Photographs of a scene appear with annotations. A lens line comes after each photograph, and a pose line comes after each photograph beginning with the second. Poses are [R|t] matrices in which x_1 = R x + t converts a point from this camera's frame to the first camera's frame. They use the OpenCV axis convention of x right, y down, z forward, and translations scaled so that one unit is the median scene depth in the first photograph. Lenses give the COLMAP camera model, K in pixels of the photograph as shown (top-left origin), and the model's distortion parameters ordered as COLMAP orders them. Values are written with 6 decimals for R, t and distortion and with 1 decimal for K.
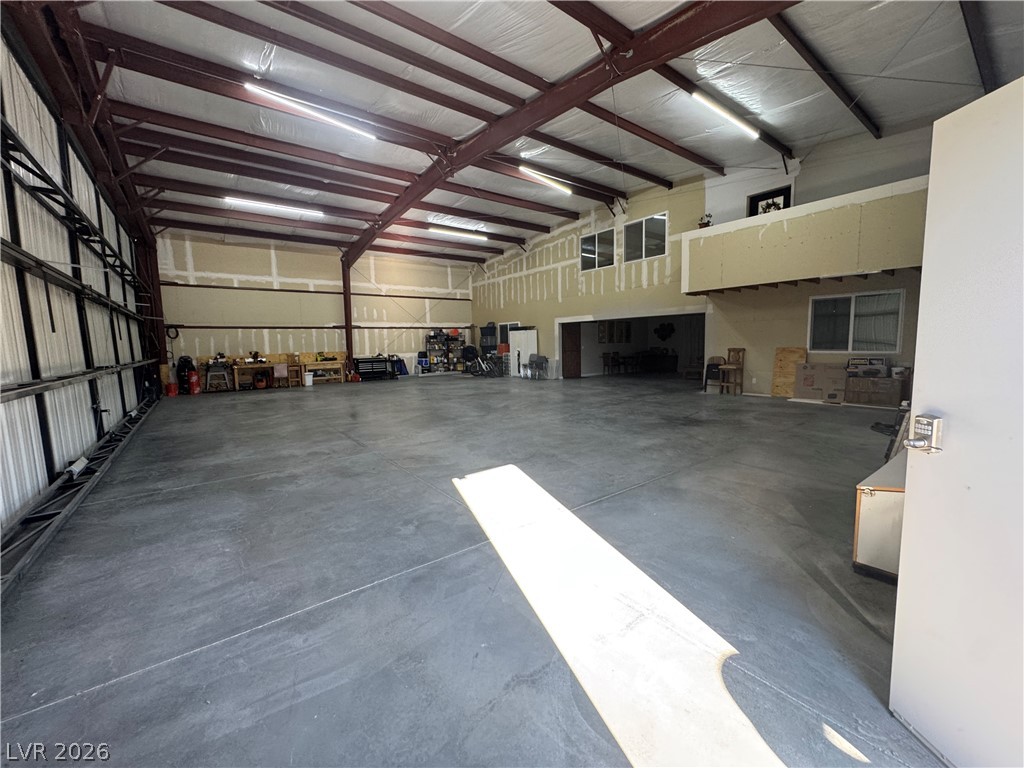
lens RADIAL K [[408.4, 0, 512.0], [0, 408.4, 384.0], [0, 0, 1]] dist [-0.001318, 0.000051]
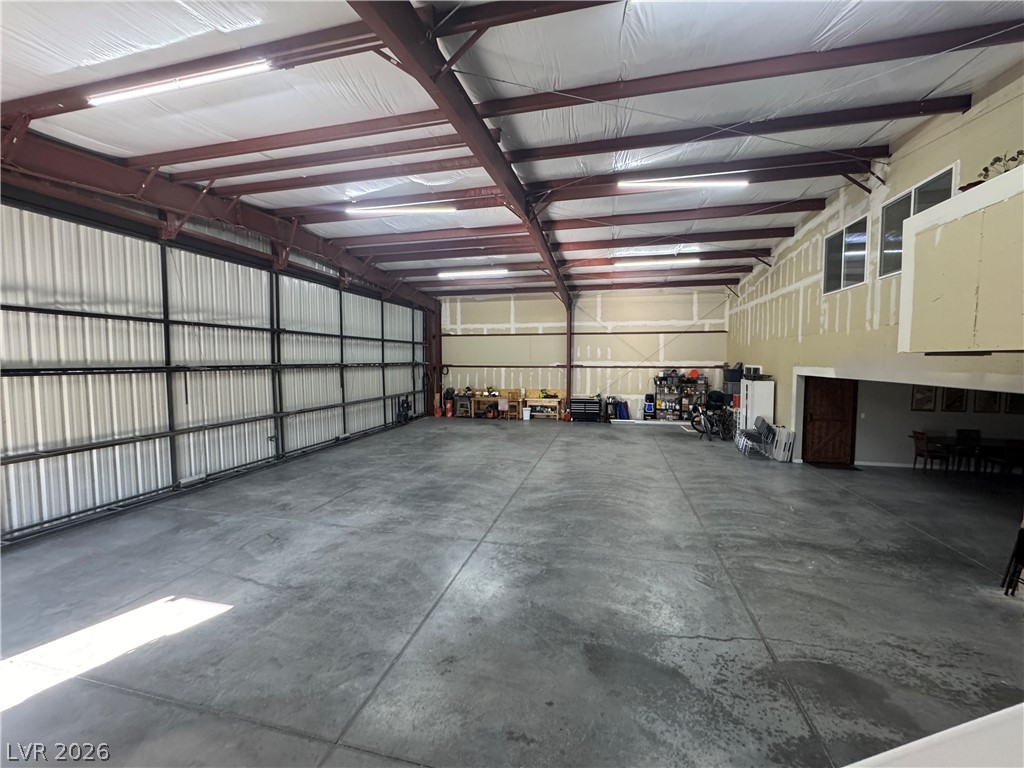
lens RADIAL K [[410.8, 0, 512.0], [0, 410.8, 384.0], [0, 0, 1]] dist [-0.001503, 0.000046]
pose [[0.633355, 0.068304, -0.770841, 0.339020], [-0.093644, 0.995542, 0.011272, -0.105194], [0.768174, 0.065045, 0.636928, 0.267265]]
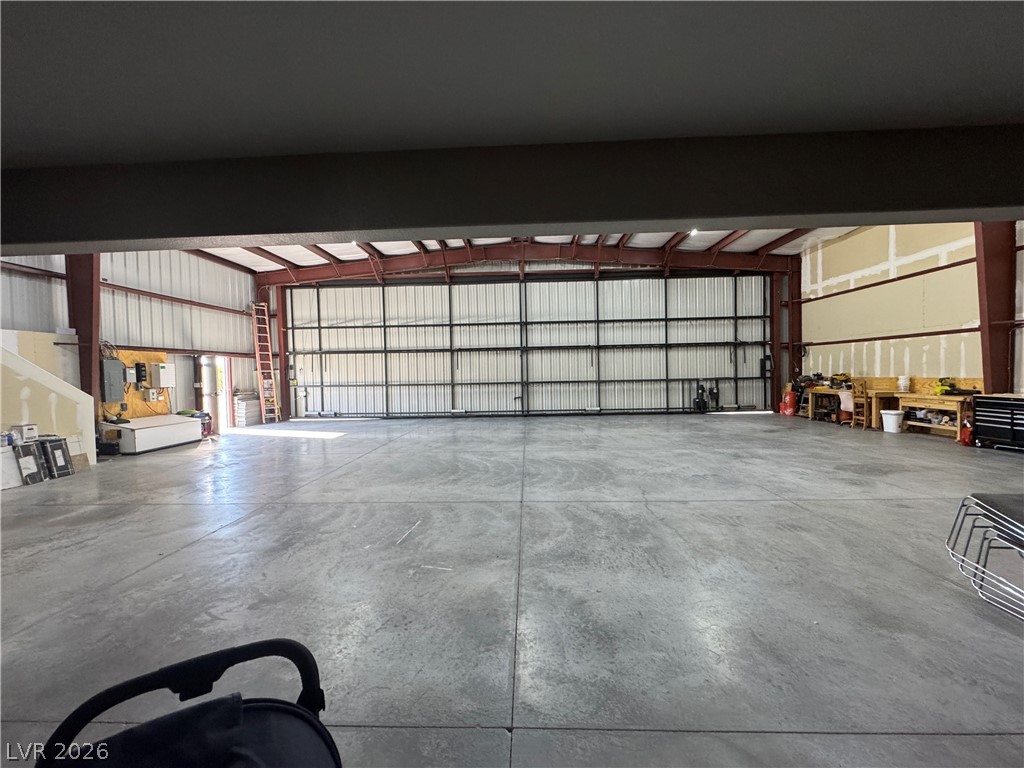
lens RADIAL K [[408.4, 0, 512.0], [0, 408.4, 384.0], [0, 0, 1]] dist [-0.001318, 0.000051]
pose [[-0.636846, 0.058495, -0.768768, 0.326883], [-0.045173, 0.992574, 0.112945, -0.113491], [0.769666, 0.106656, -0.629475, 0.978444]]
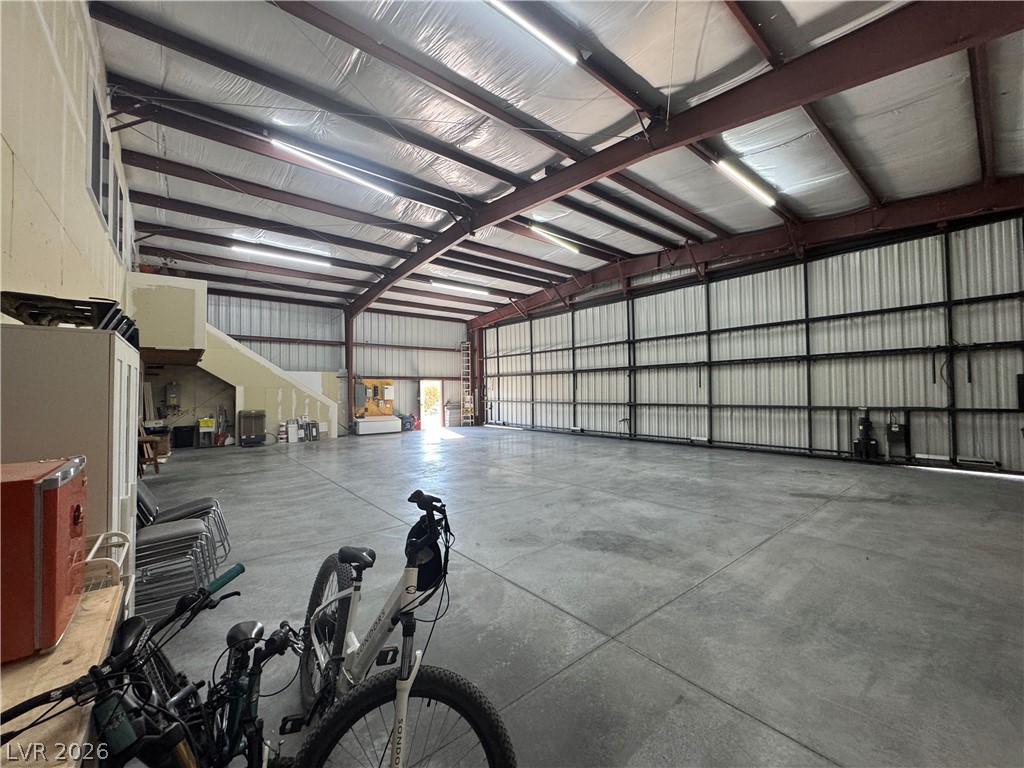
lens RADIAL K [[408.4, 0, 512.0], [0, 408.4, 384.0], [0, 0, 1]] dist [-0.001318, 0.000051]
pose [[-0.998736, 0.032548, -0.038315, -0.123063], [0.029185, 0.995930, 0.085269, -0.139176], [0.040934, 0.084043, -0.995621, 1.281774]]
